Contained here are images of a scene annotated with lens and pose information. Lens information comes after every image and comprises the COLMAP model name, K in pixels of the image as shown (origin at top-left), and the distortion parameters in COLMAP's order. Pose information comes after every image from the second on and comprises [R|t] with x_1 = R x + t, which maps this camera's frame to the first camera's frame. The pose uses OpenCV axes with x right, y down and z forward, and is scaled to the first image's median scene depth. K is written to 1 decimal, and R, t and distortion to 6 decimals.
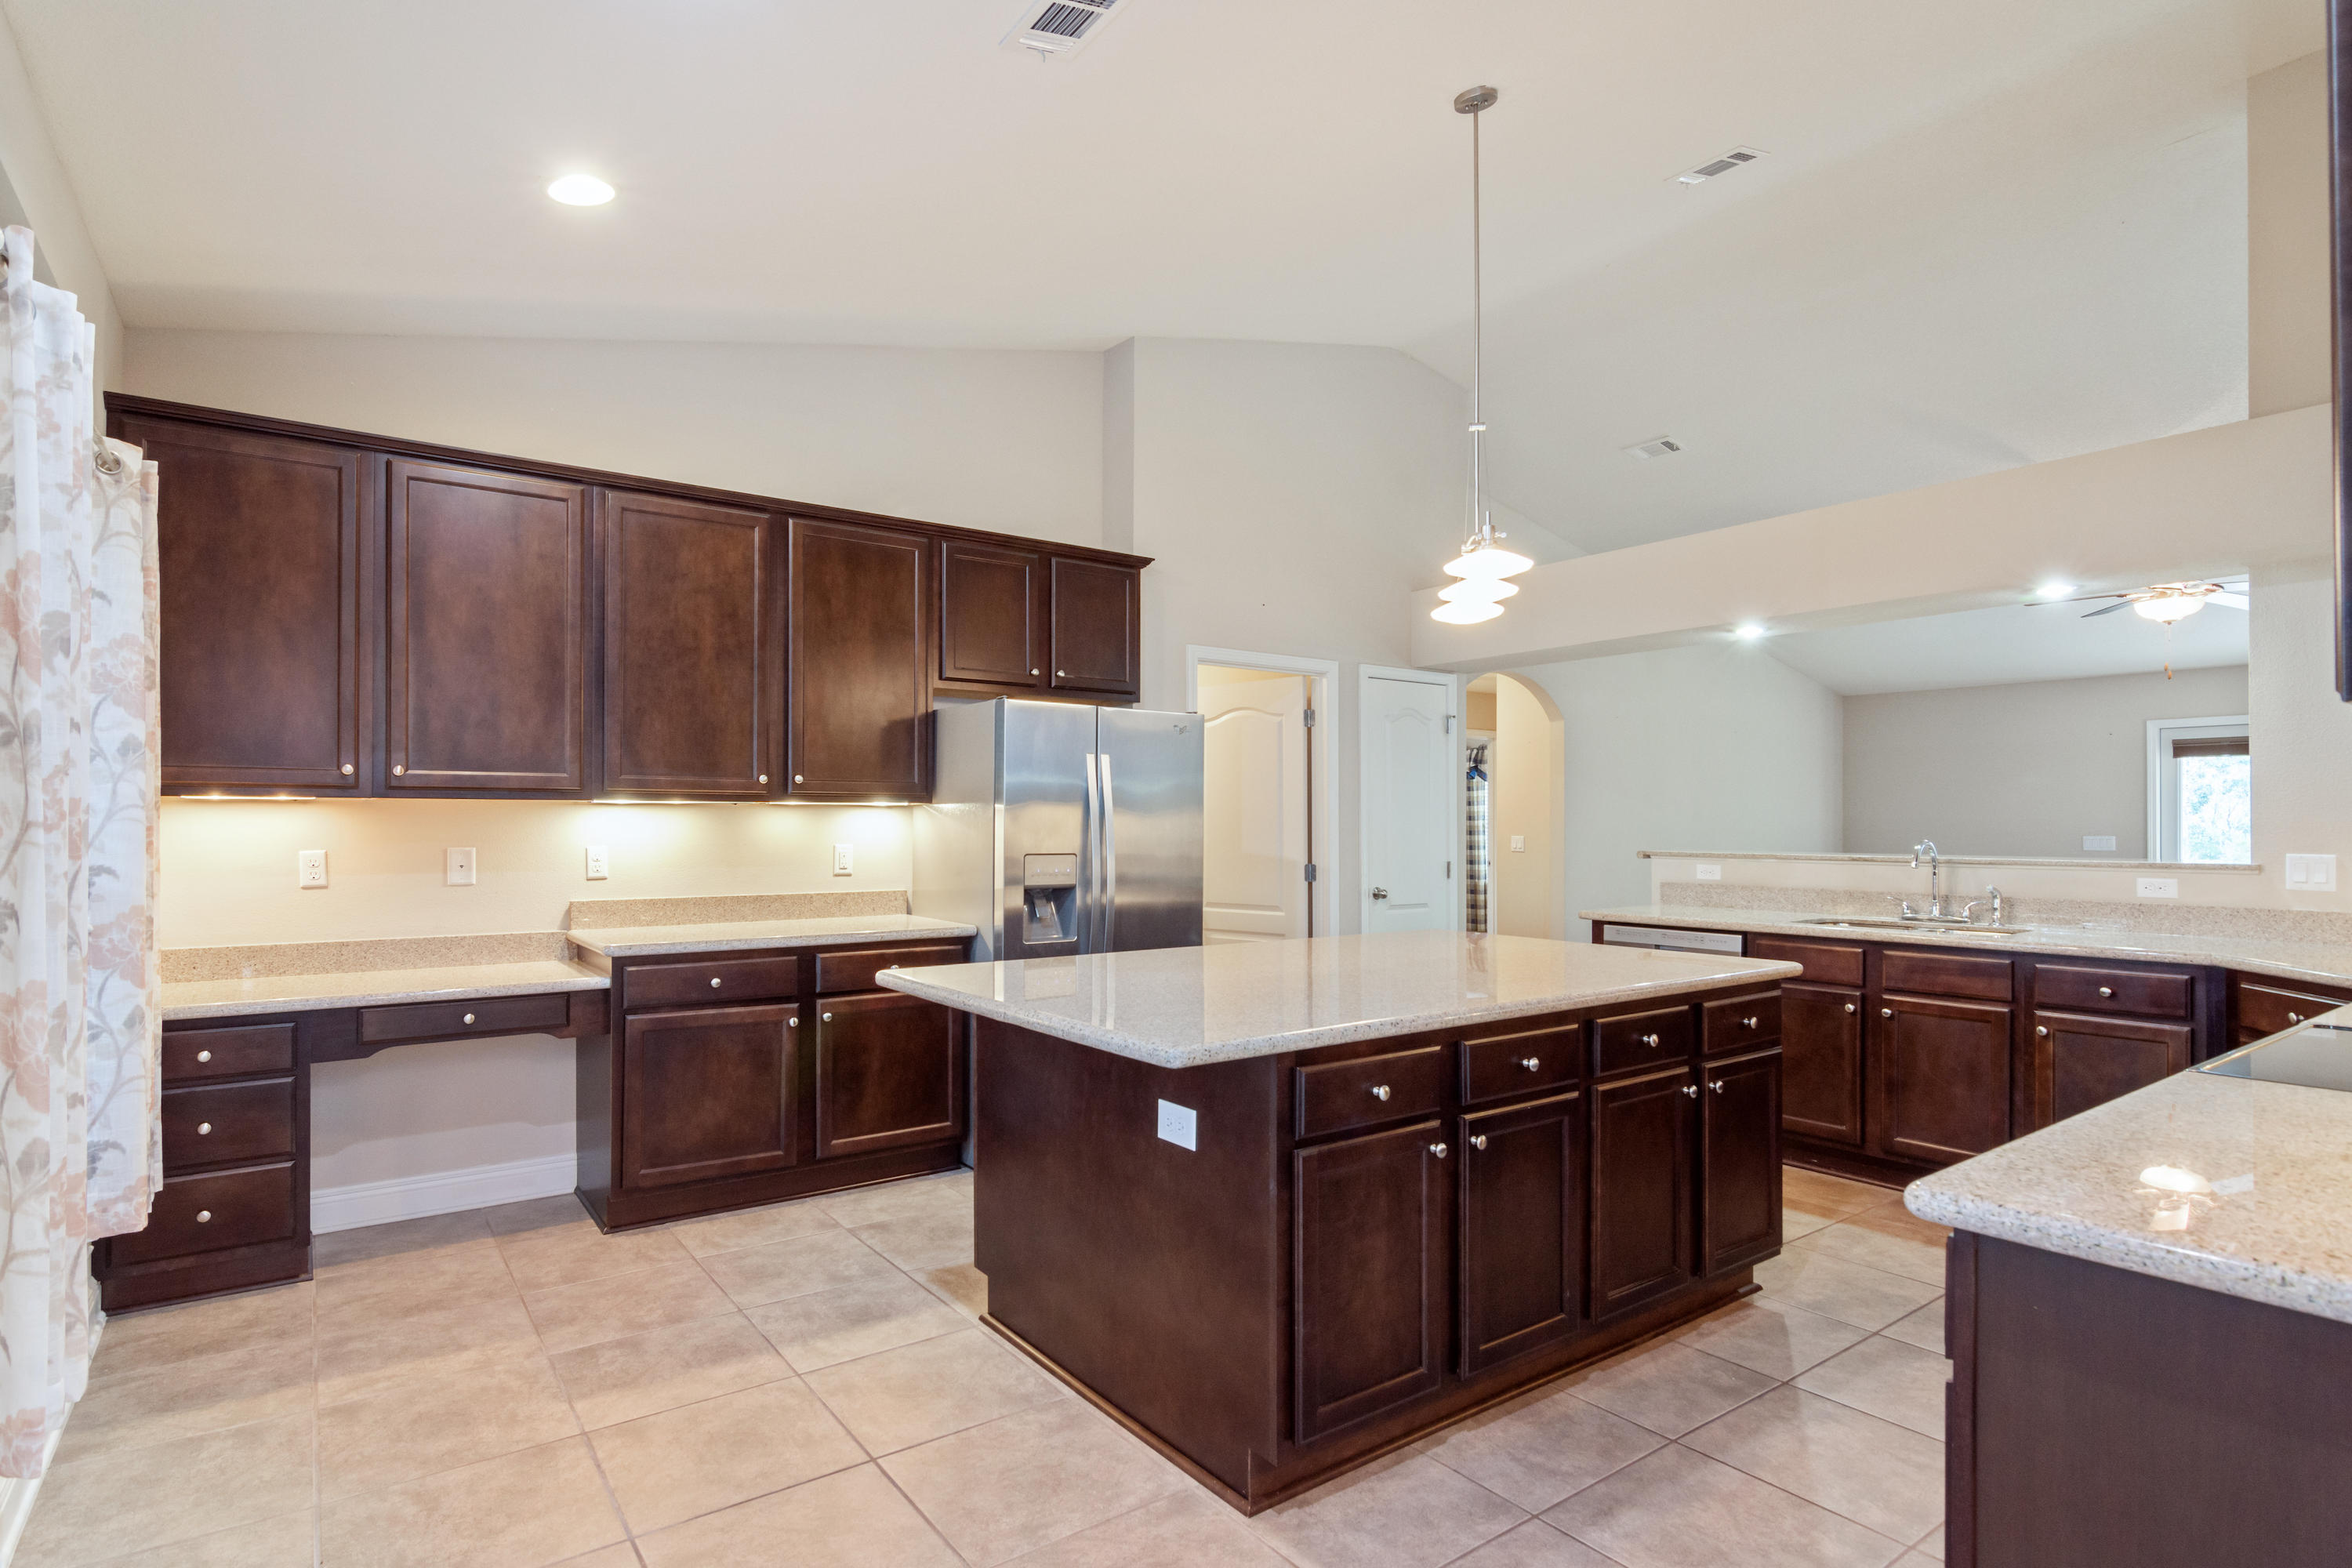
lens RADIAL K [[1191.4, 0, 1179.9], [0, 1191.4, 815.6], [0, 0, 1]] dist [-0.001390, -0.000133]
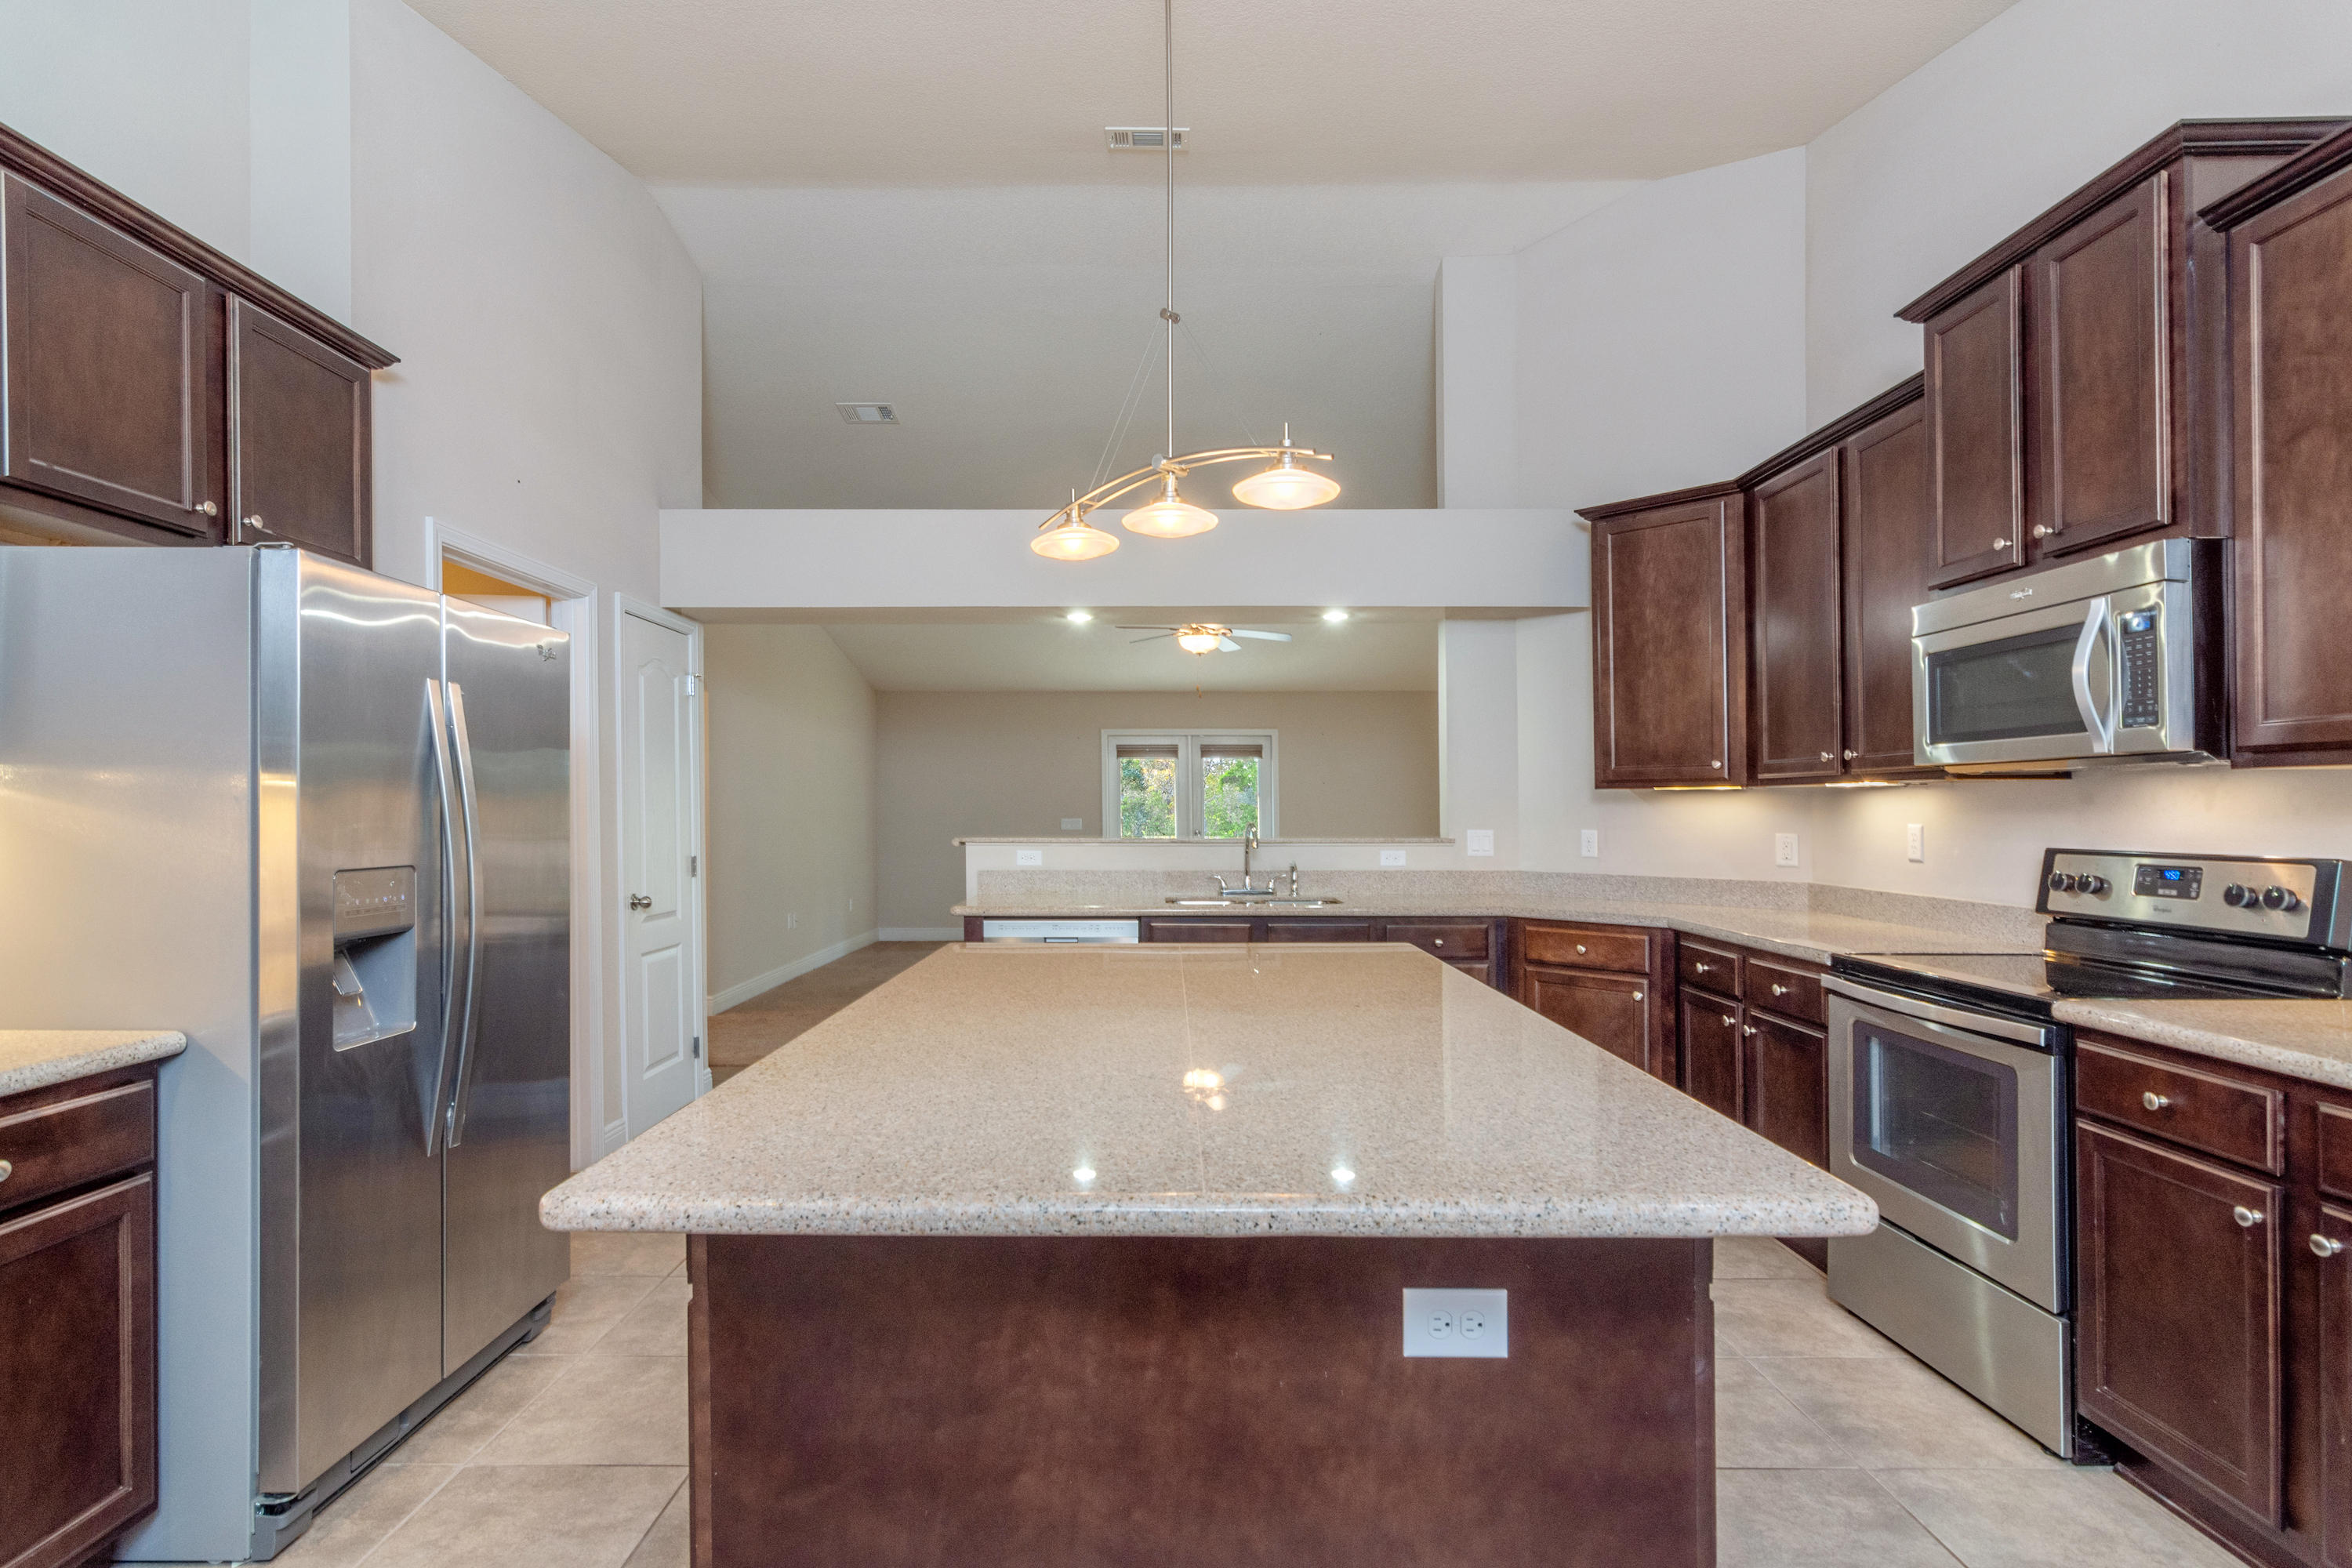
lens RADIAL K [[1149.4, 0, 1180.8], [0, 1149.4, 798.4], [0, 0, 1]] dist [-0.003306, 0.006363]
pose [[0.601332, 0.006879, 0.798970, -0.249538], [-0.004869, 0.999976, -0.004944, 0.003087], [-0.798985, -0.000917, 0.601351, 0.359678]]
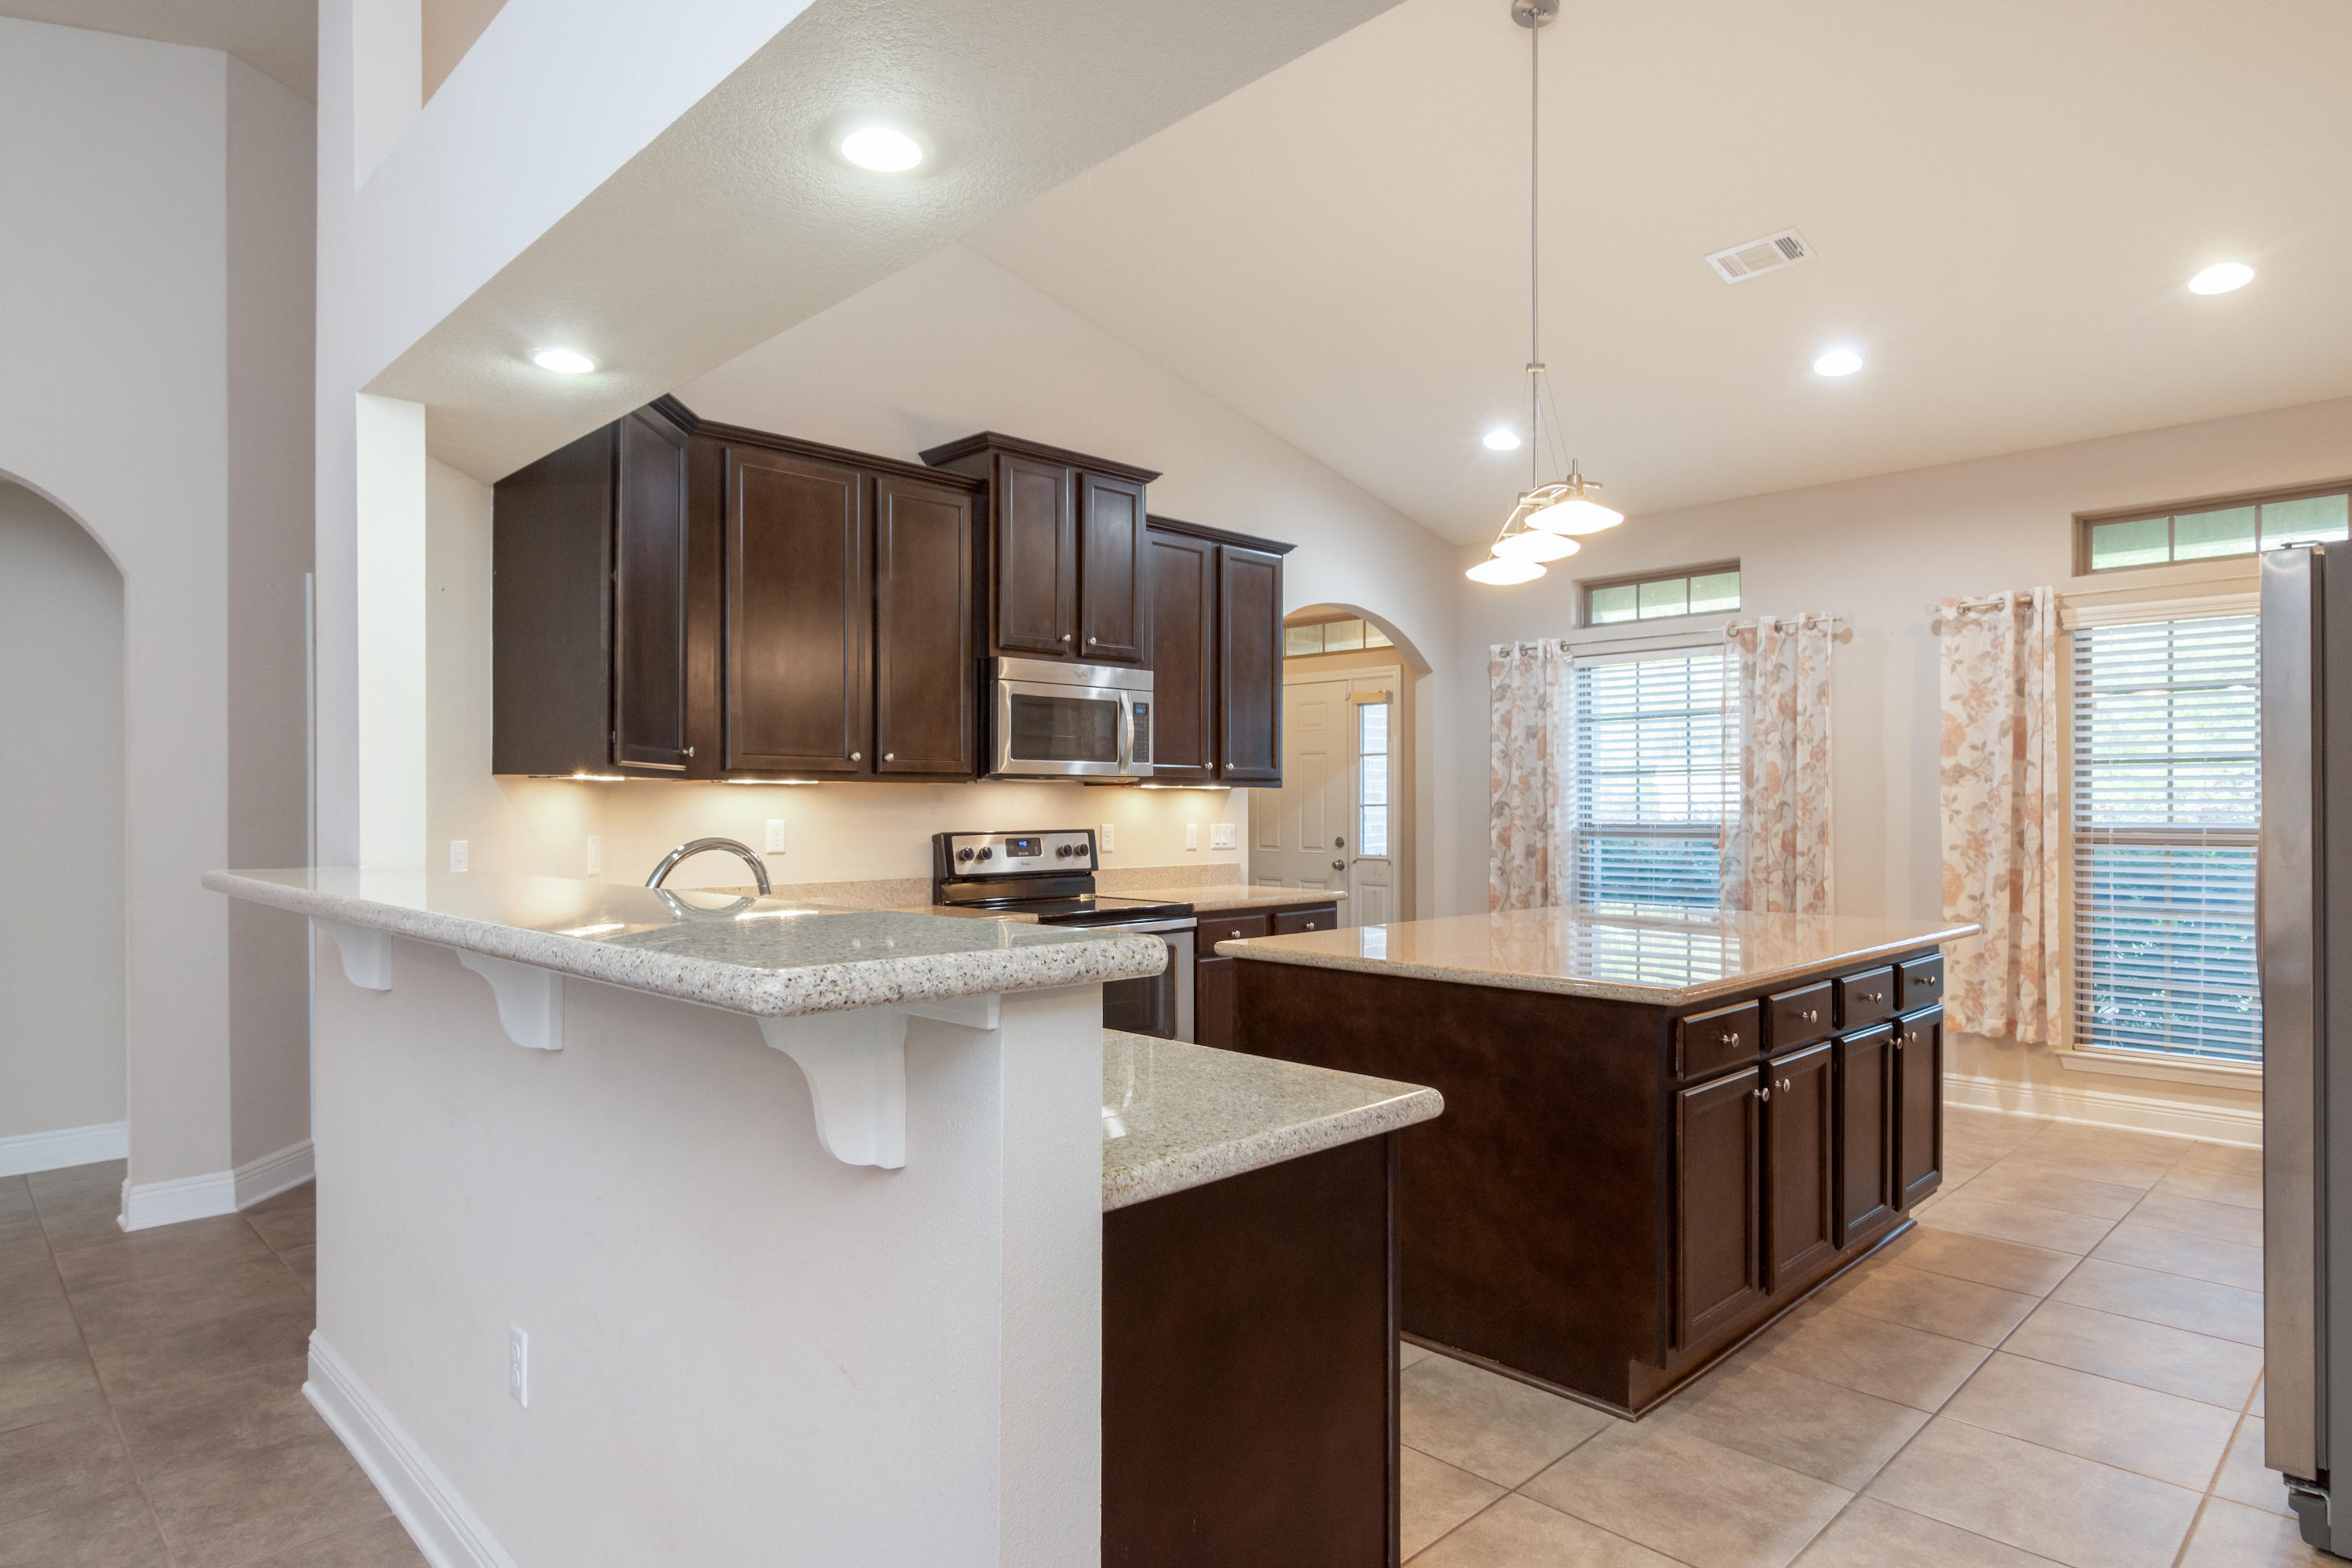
lens RADIAL K [[1245.6, 0, 1247.4], [0, 1245.6, 806.5], [0, 0, 1]] dist [0.001648, 0.001119]
pose [[-0.990059, -0.000683, -0.140653, 0.414294], [-0.000165, 0.999993, -0.003695, 0.007654], [0.140654, -0.003635, -0.990052, 1.322589]]
